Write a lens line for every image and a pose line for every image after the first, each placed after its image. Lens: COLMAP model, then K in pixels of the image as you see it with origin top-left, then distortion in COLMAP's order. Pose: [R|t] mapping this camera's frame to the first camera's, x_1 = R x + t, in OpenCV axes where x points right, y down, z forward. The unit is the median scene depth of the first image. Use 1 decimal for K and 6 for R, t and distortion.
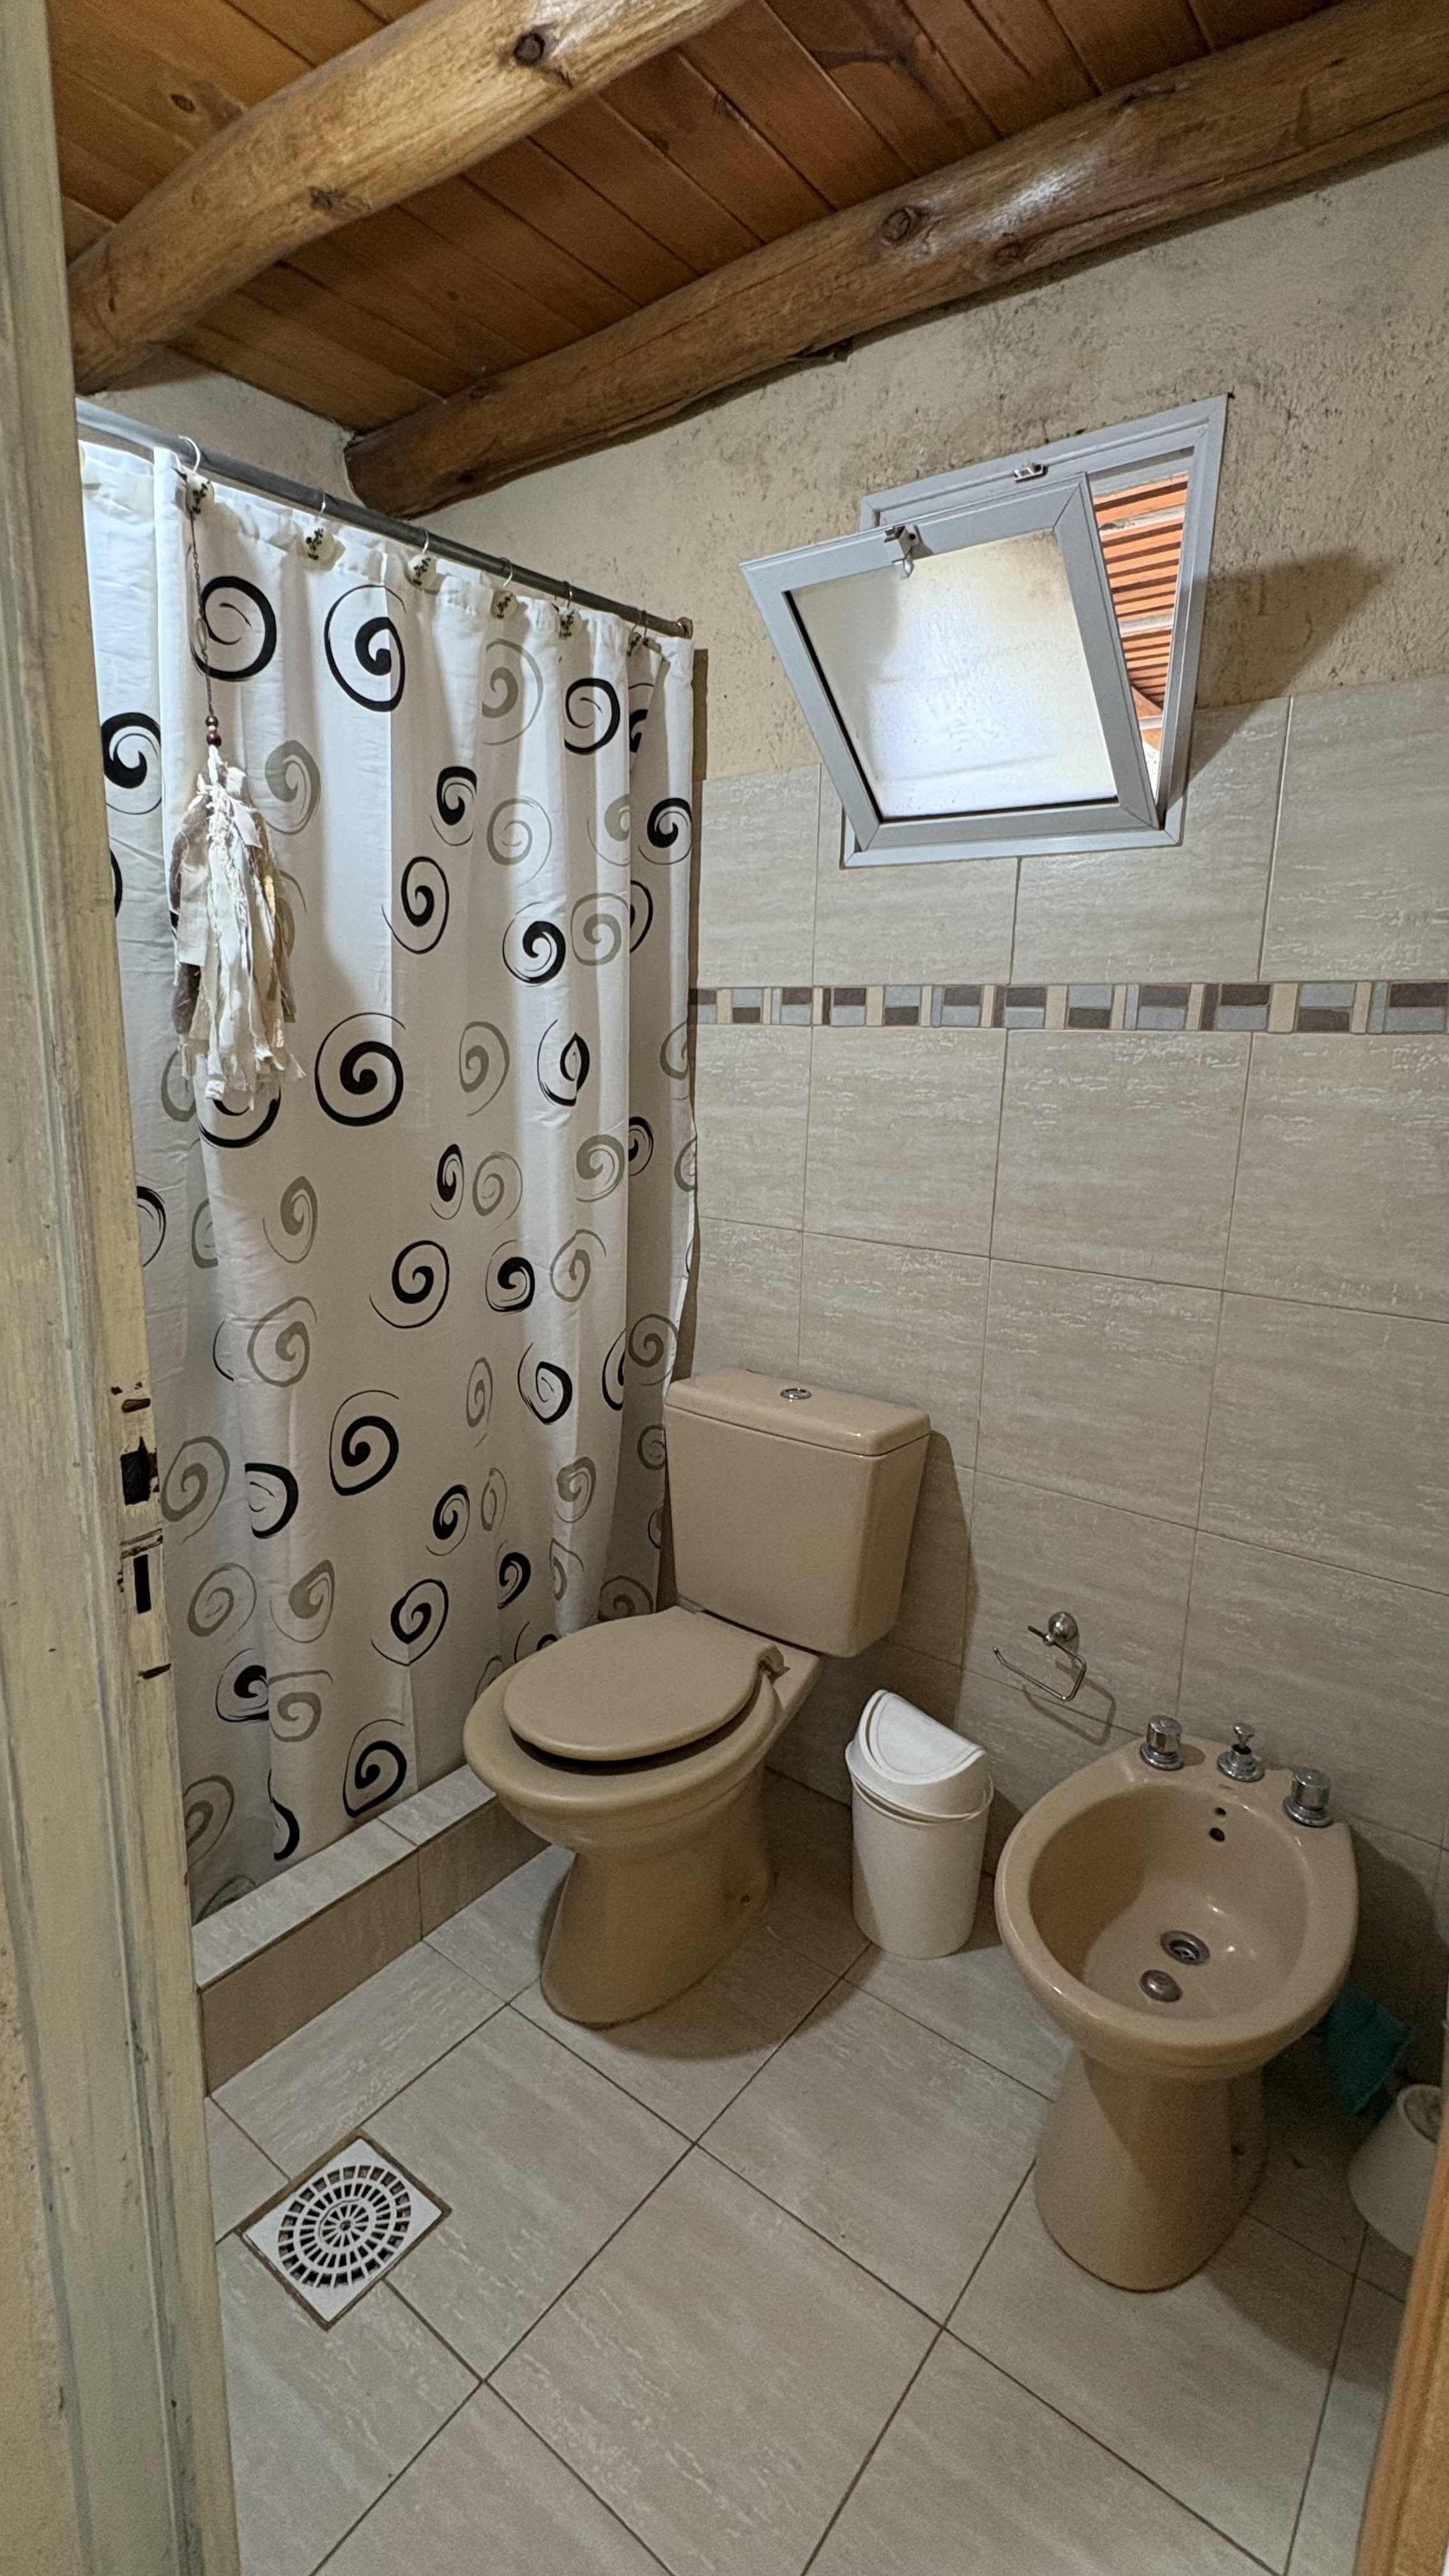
lens RADIAL K [[1185.0, 0, 724.3], [0, 1185.0, 1286.4], [0, 0, 1]] dist [0.003034, -0.000004]
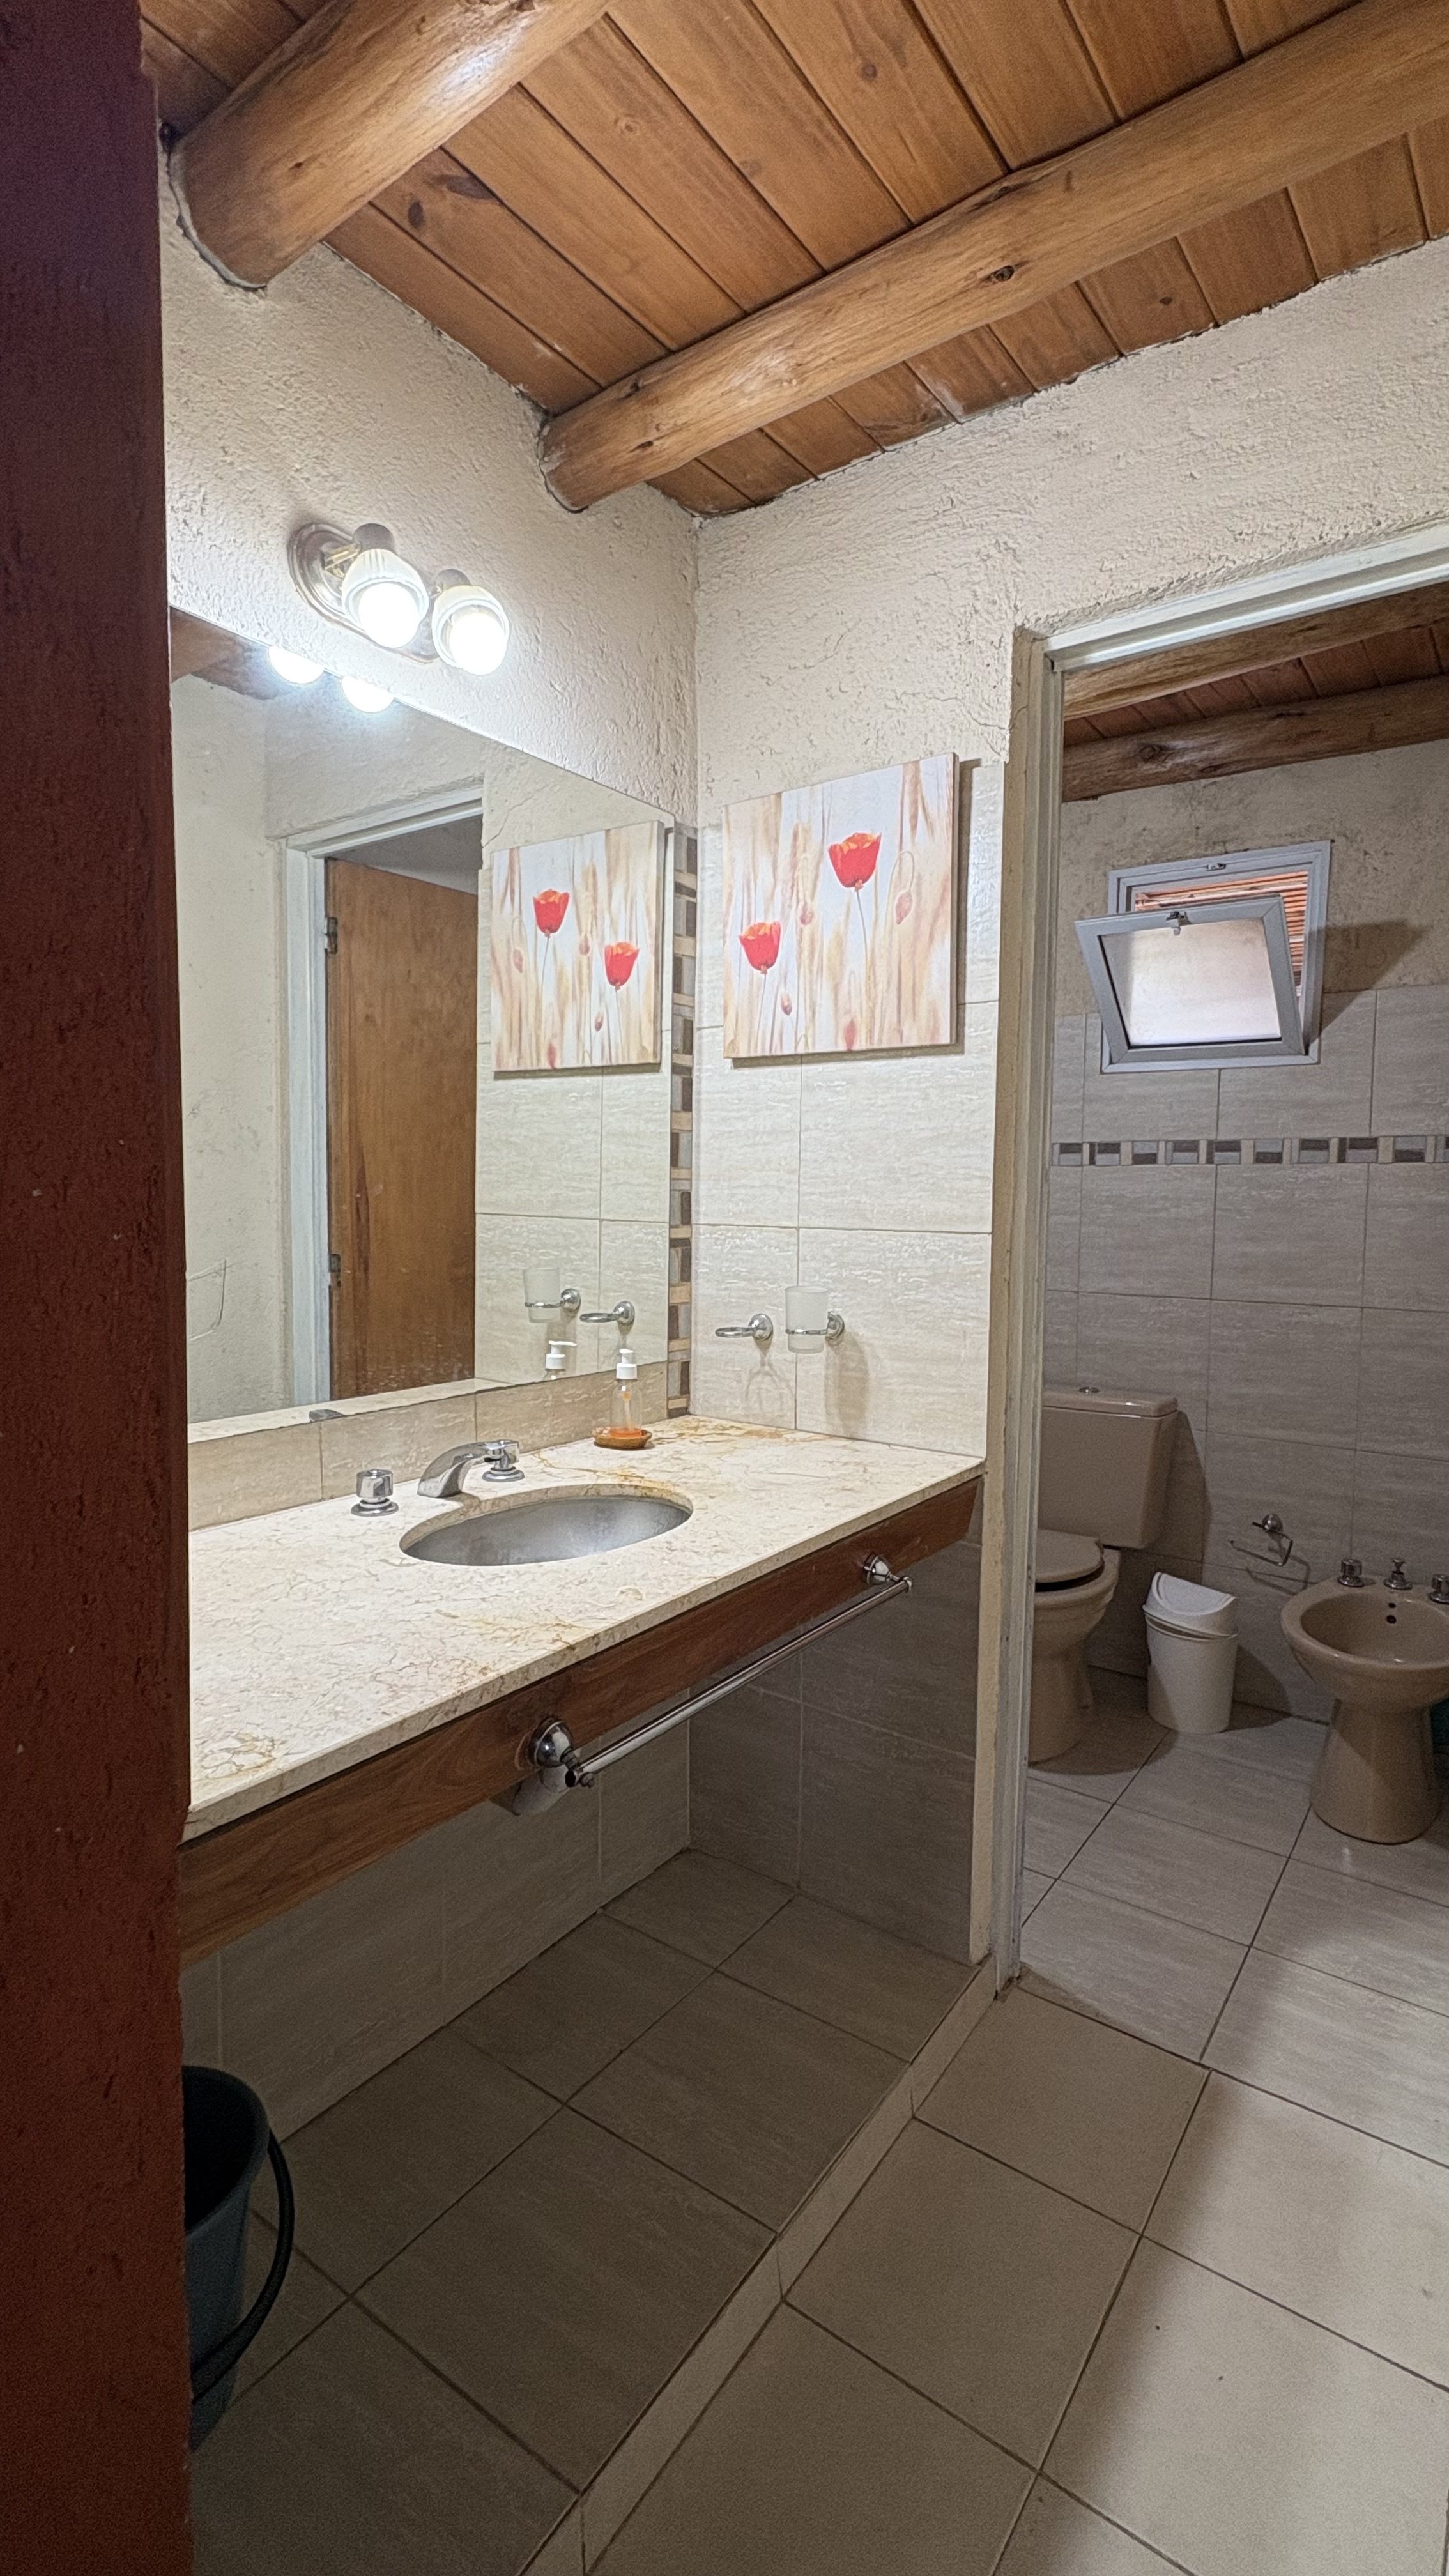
lens RADIAL K [[1185.0, 0, 724.0], [0, 1185.0, 1286.1], [0, 0, 1]] dist [0.003034, -0.000004]
pose [[0.999152, -0.023553, 0.033782, -0.560303], [0.027478, 0.992289, -0.120864, 0.151793], [-0.030675, 0.121690, 0.992094, -0.691712]]
